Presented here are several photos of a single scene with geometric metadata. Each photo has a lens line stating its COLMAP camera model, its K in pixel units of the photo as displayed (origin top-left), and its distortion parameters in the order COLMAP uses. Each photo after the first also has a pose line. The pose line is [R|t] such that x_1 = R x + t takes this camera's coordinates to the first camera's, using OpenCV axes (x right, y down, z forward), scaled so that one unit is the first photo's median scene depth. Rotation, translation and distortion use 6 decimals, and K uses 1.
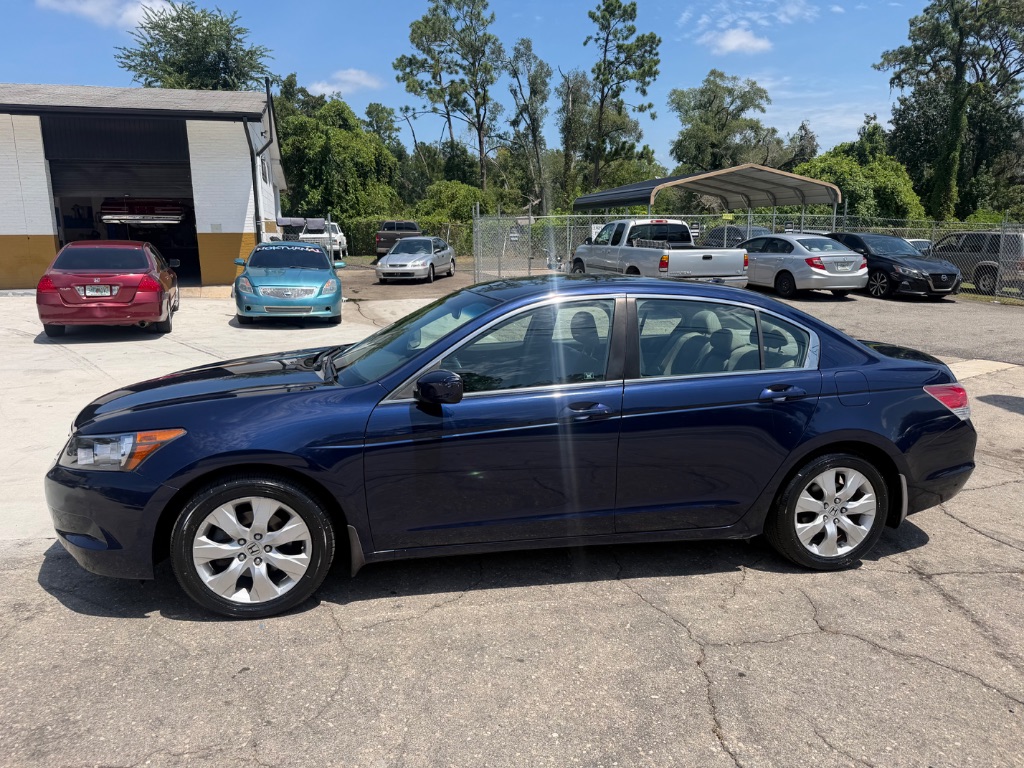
lens RADIAL K [[734.0, 0, 519.8], [0, 734.0, 423.1], [0, 0, 1]] dist [0.012294, -0.024129]
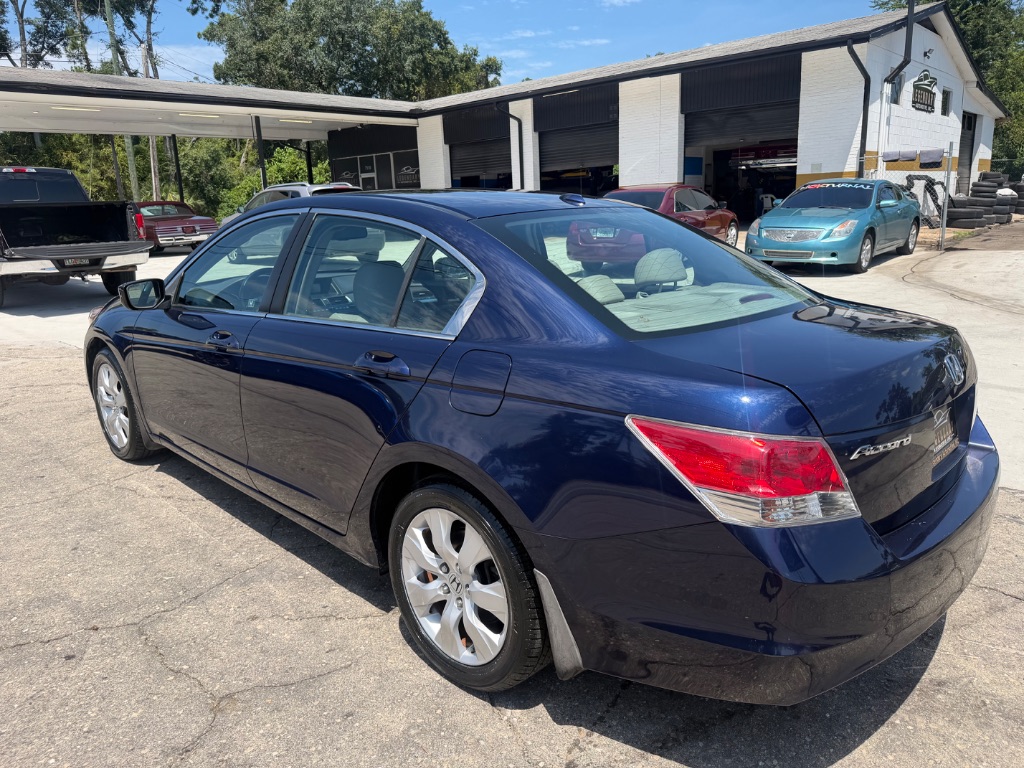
lens RADIAL K [[734.0, 0, 489.8], [0, 734.0, 404.2], [0, 0, 1]] dist [0.012294, -0.024129]
pose [[0.520511, 0.204977, -0.828886, 0.113120], [-0.171596, 0.976064, 0.133617, -0.012858], [0.836435, 0.072684, 0.543226, 0.087917]]
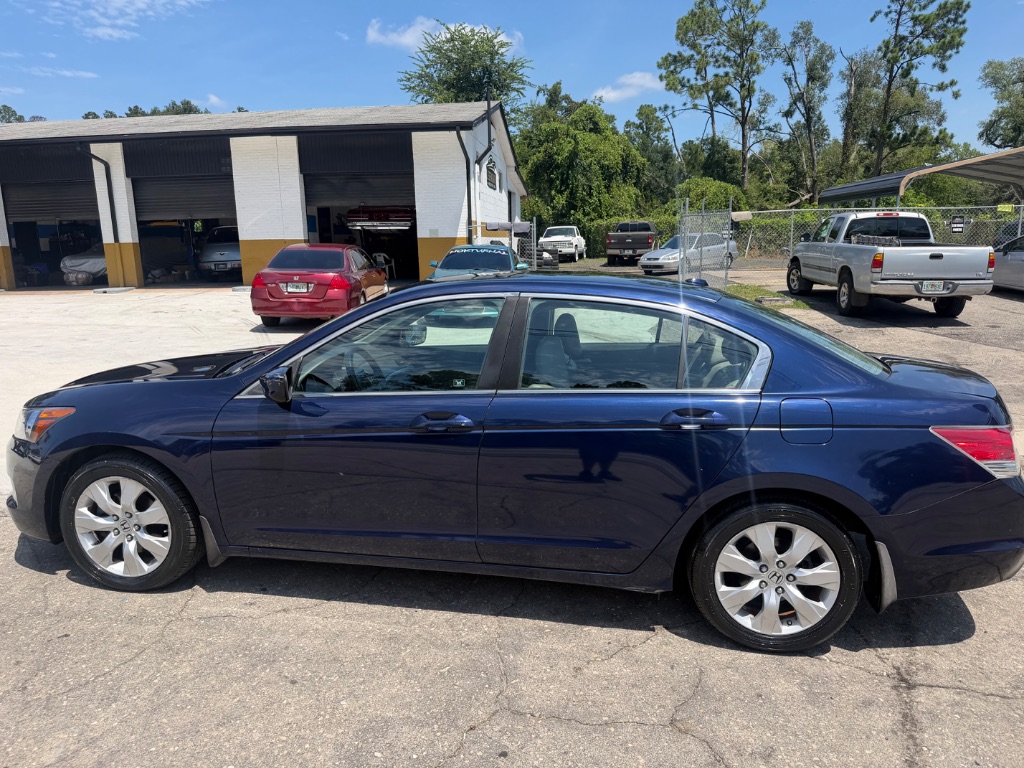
lens RADIAL K [[734.0, 0, 504.9], [0, 734.0, 426.0], [0, 0, 1]] dist [0.012294, -0.024129]
pose [[0.927209, 0.080464, -0.365800, 0.054702], [-0.080289, 0.996648, 0.015719, -0.003564], [0.365839, 0.014795, 0.930561, 0.021767]]
